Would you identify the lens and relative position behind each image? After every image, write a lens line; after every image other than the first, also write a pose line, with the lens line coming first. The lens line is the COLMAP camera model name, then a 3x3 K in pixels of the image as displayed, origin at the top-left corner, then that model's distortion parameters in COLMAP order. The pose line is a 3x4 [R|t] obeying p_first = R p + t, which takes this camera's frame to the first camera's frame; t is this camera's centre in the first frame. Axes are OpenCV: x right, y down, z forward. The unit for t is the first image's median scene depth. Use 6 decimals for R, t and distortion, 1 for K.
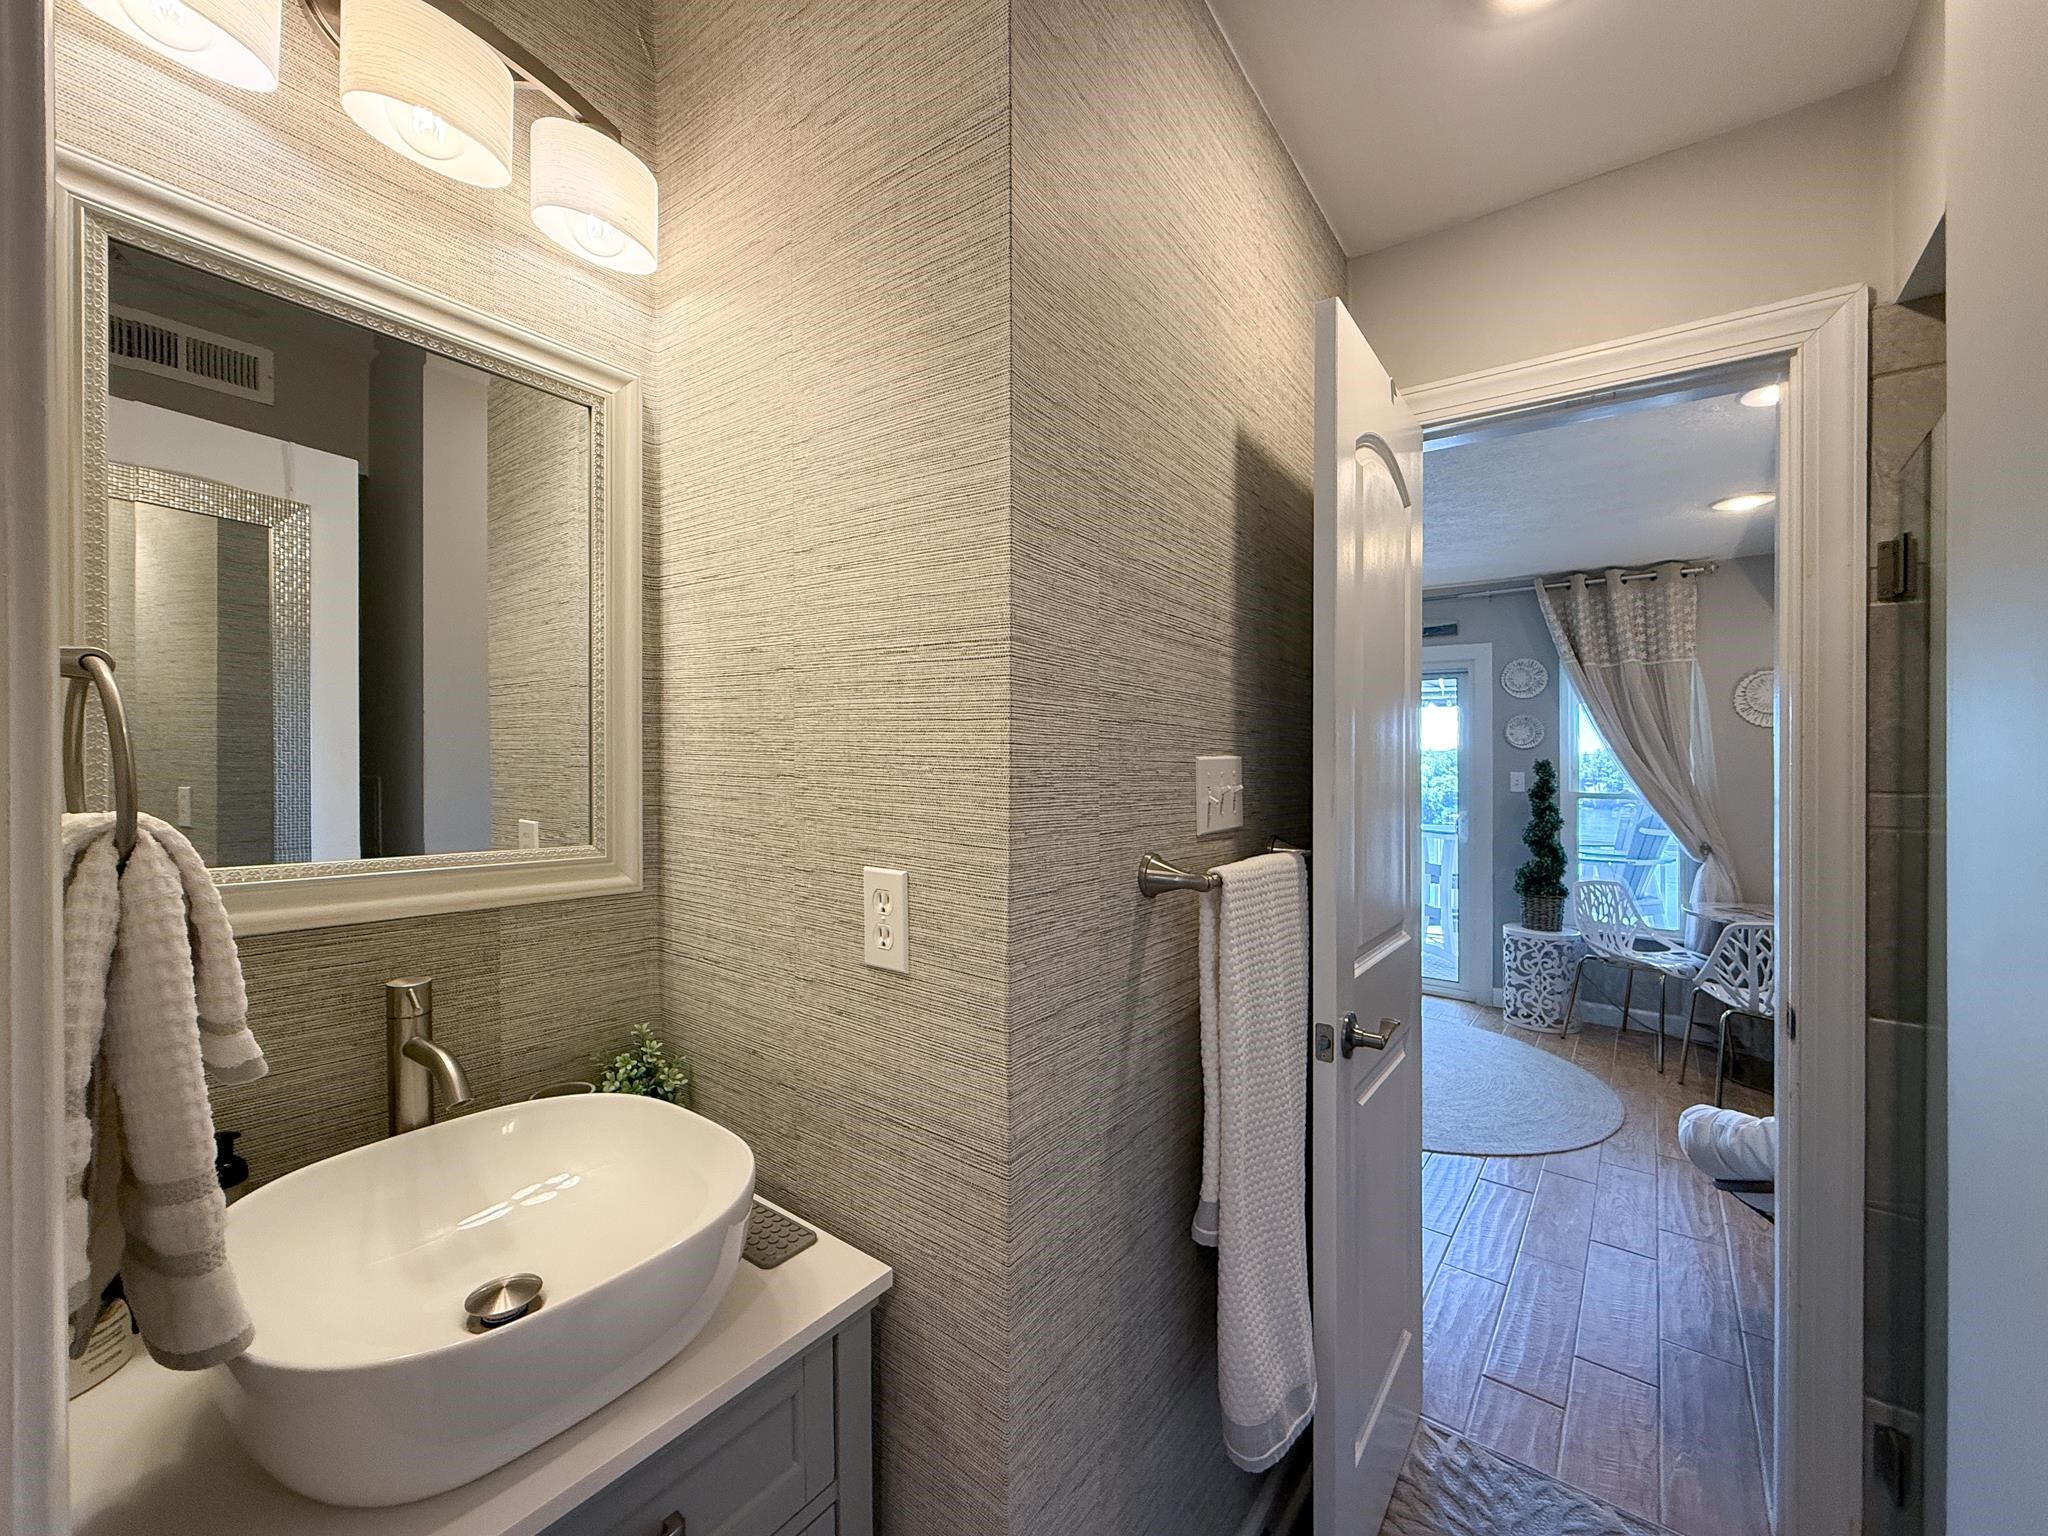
lens RADIAL K [[835.2, 0, 1023.3], [0, 835.2, 756.6], [0, 0, 1]] dist [0.012519, -0.000202]
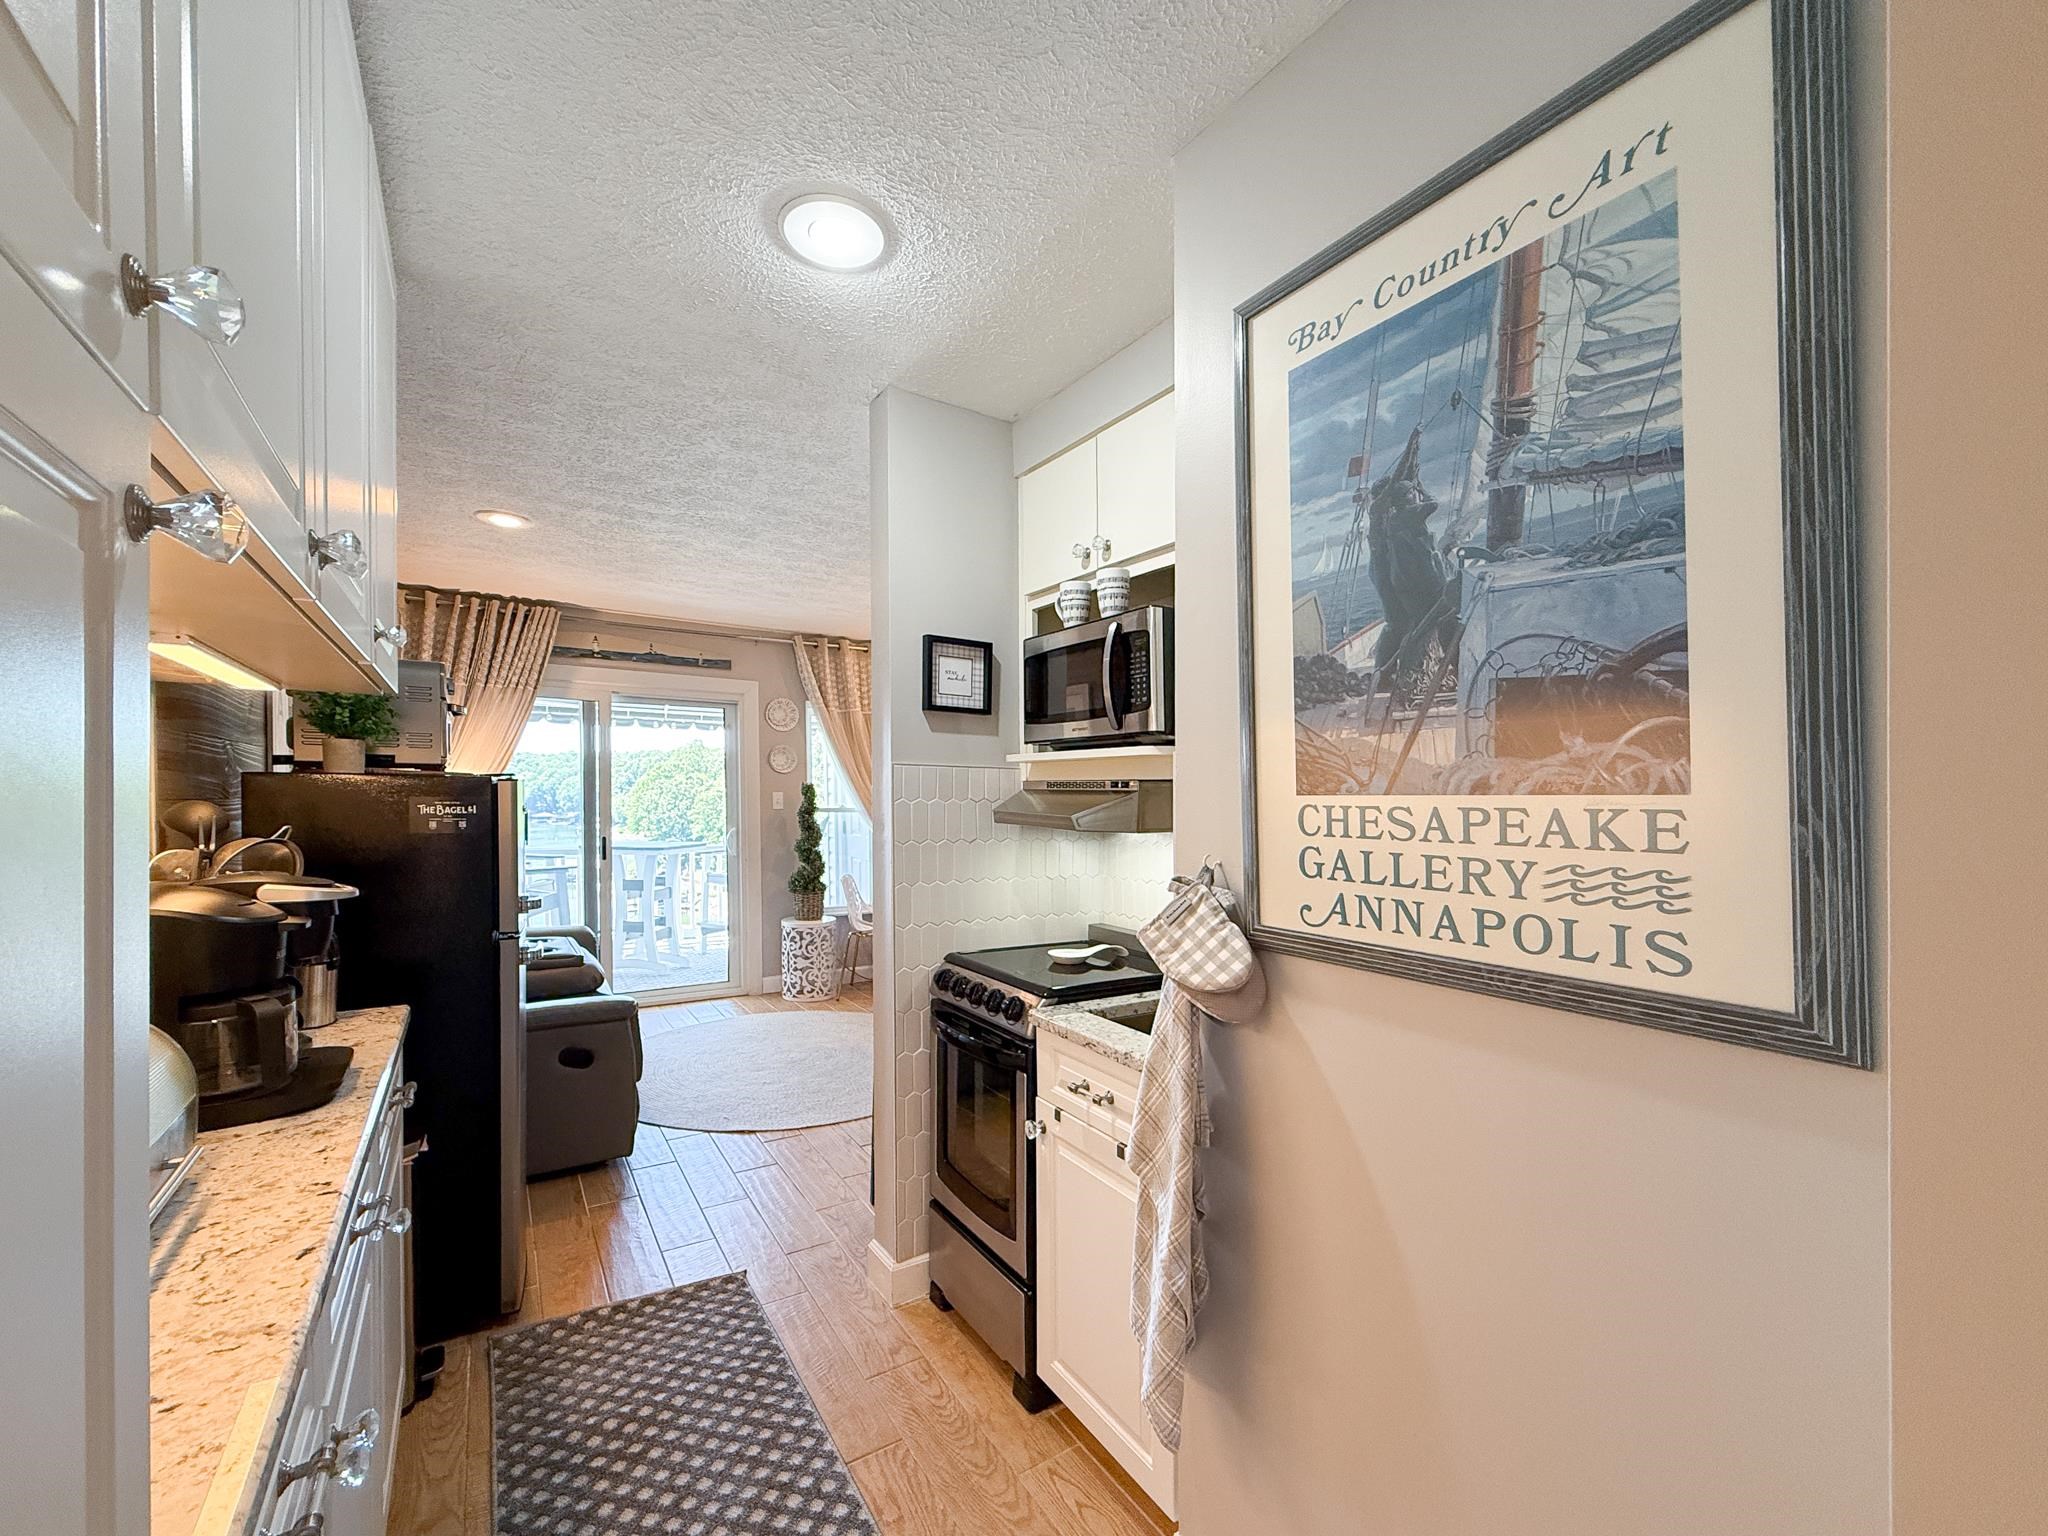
lens RADIAL K [[835.2, 0, 1018.3], [0, 835.2, 810.1], [0, 0, 1]] dist [0.012519, -0.000202]
pose [[0.356378, -0.035963, 0.933650, -0.427833], [-0.011757, 0.999007, 0.042969, -0.013115], [-0.934268, -0.026290, 0.355601, 0.283558]]
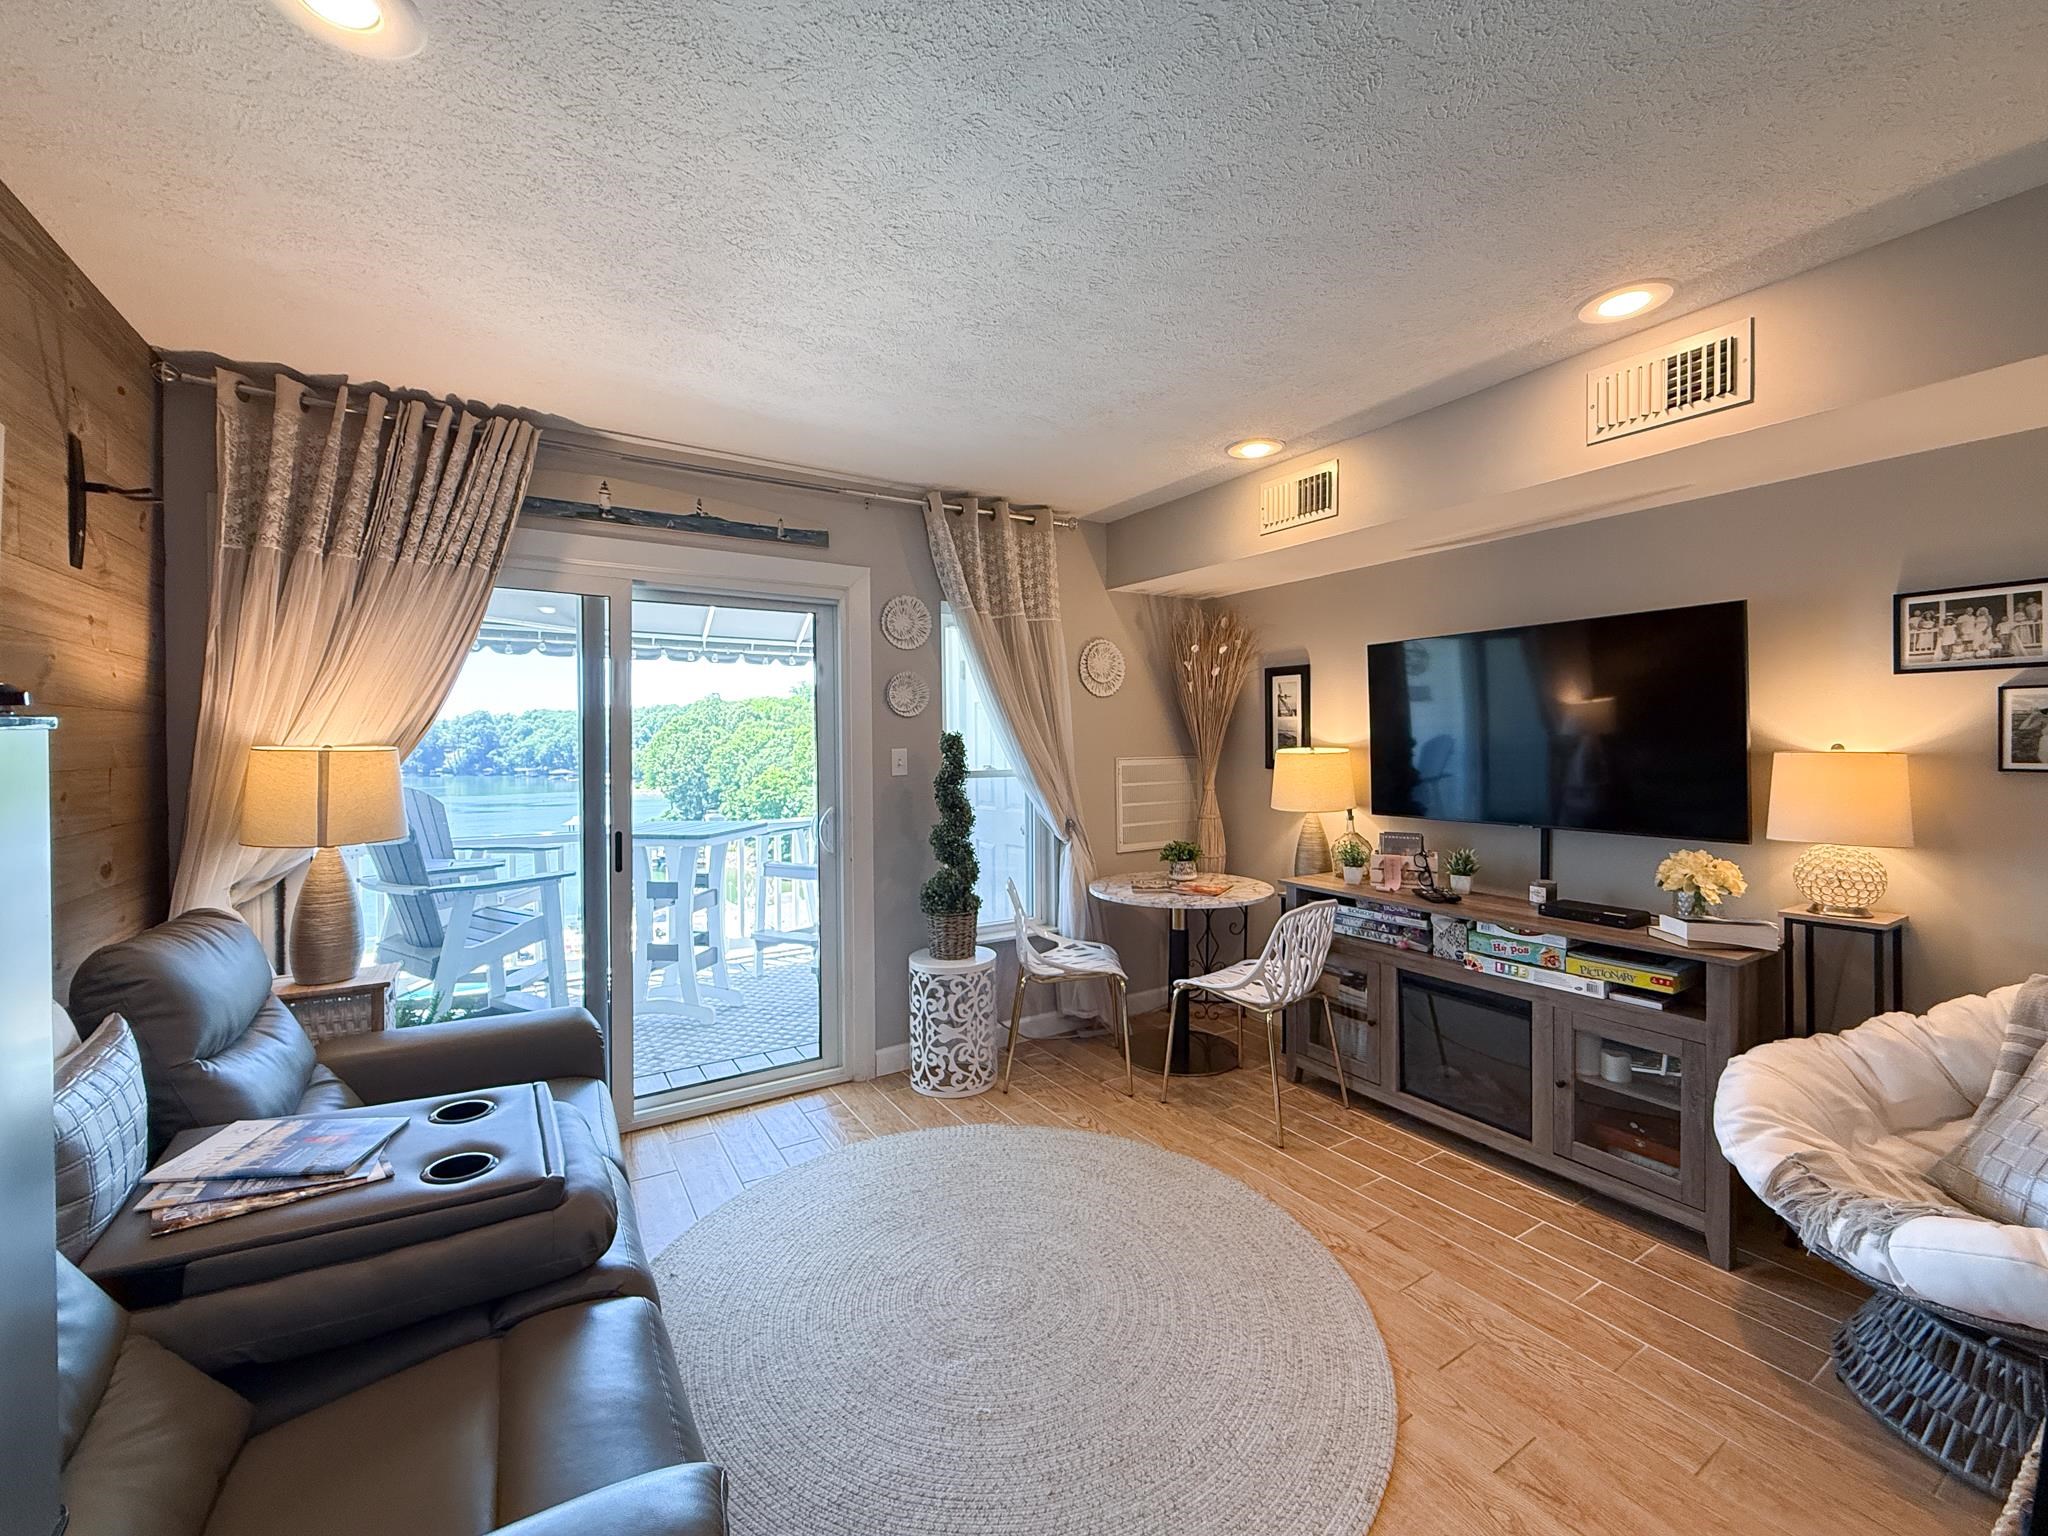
lens RADIAL K [[835.2, 0, 1034.6], [0, 835.2, 733.7], [0, 0, 1]] dist [0.012519, -0.000202]
pose [[0.355750, -0.012965, 0.934491, -0.060574], [0.003302, 0.999915, 0.012615, -0.004189], [-0.934575, -0.001402, 0.355762, 0.677848]]
